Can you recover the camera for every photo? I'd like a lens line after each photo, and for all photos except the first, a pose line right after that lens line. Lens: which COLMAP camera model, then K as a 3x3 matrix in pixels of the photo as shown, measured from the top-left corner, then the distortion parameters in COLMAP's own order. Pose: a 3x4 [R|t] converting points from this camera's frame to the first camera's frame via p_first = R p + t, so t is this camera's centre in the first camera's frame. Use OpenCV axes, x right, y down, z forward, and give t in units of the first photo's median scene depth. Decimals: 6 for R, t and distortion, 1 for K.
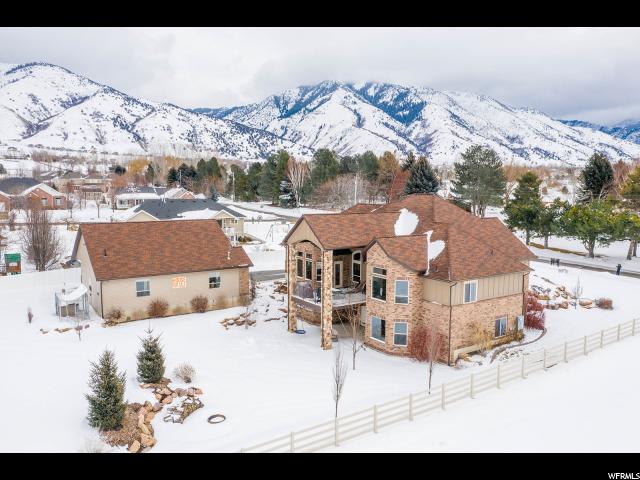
lens RADIAL K [[527.7, 0, 320.0], [0, 527.7, 240.0], [0, 0, 1]] dist [-0.016205, -0.004616]
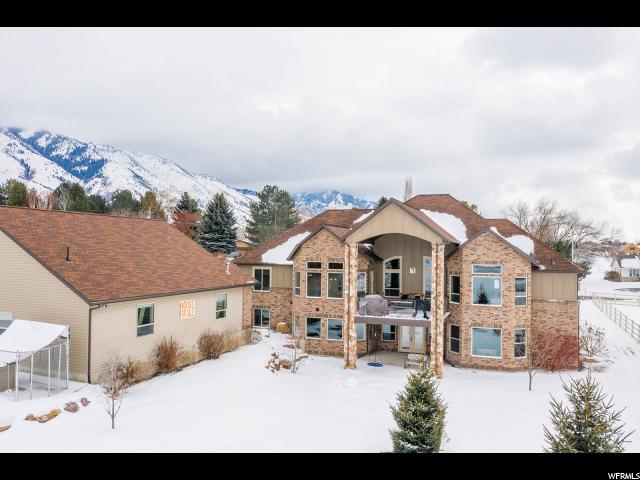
lens RADIAL K [[517.6, 0, 320.0], [0, 517.6, 240.0], [0, 0, 1]] dist [-0.009589, -0.003420]
pose [[0.809800, 0.016588, 0.586471, -0.034210], [0.055694, 0.992913, -0.104985, 0.005077], [-0.584056, 0.117680, 0.803138, 0.030690]]
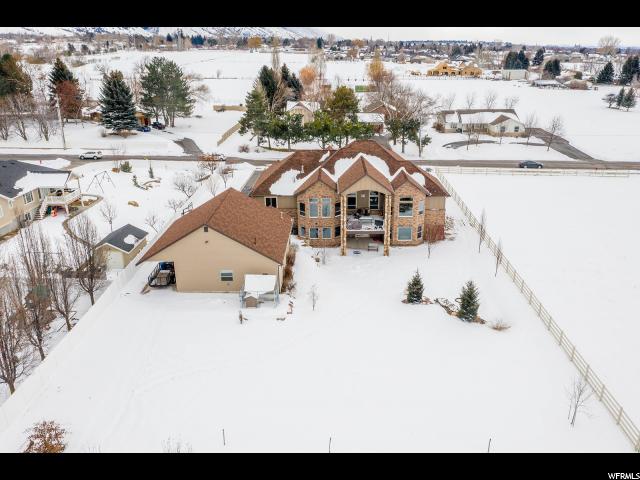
lens RADIAL K [[527.7, 0, 320.0], [0, 527.7, 240.0], [0, 0, 1]] dist [-0.016205, -0.004616]
pose [[0.571090, -0.291970, 0.767209, -0.079976], [0.109224, 0.953326, 0.281495, -0.018600], [-0.813588, -0.076961, 0.576325, 0.016596]]
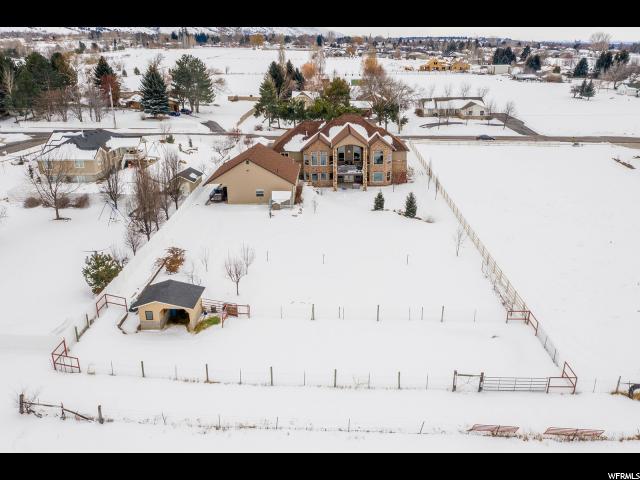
lens RADIAL K [[527.7, 0, 320.0], [0, 527.7, 240.0], [0, 0, 1]] dist [-0.016205, -0.004616]
pose [[0.571377, -0.298305, 0.764554, -0.118173], [0.113044, 0.951328, 0.286698, -0.016530], [-0.812865, -0.077384, 0.577288, -0.010488]]
